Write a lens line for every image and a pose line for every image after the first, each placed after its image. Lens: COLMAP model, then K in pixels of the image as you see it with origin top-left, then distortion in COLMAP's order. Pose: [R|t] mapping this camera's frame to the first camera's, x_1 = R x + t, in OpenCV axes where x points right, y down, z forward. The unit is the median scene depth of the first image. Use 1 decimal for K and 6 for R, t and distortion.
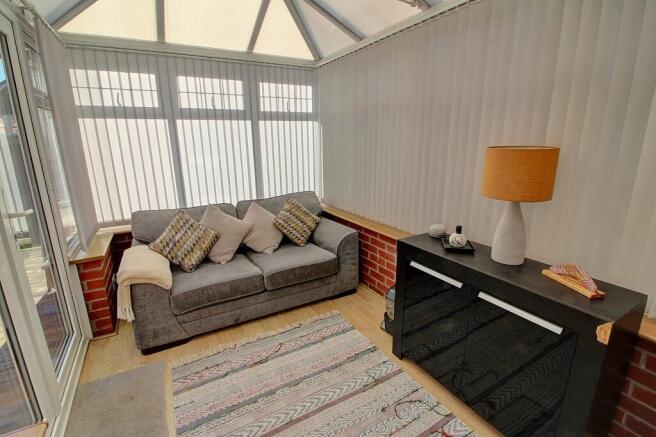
lens RADIAL K [[307.1, 0, 328.0], [0, 307.1, 216.4], [0, 0, 1]] dist [-0.000863, -0.000695]
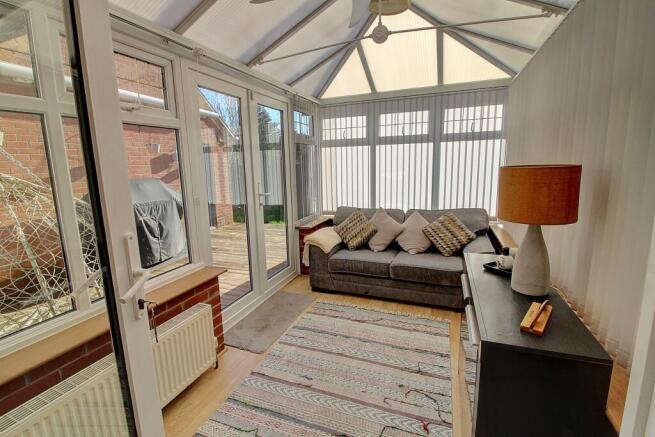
lens RADIAL K [[307.3, 0, 327.5], [0, 307.3, 218.5], [0, 0, 1]] dist [0.000060, 0.000082]
pose [[0.629369, 0.134023, -0.765462, 0.491332], [-0.176919, 0.983861, 0.026798, 0.012760], [0.756700, 0.118559, 0.642922, -0.023593]]
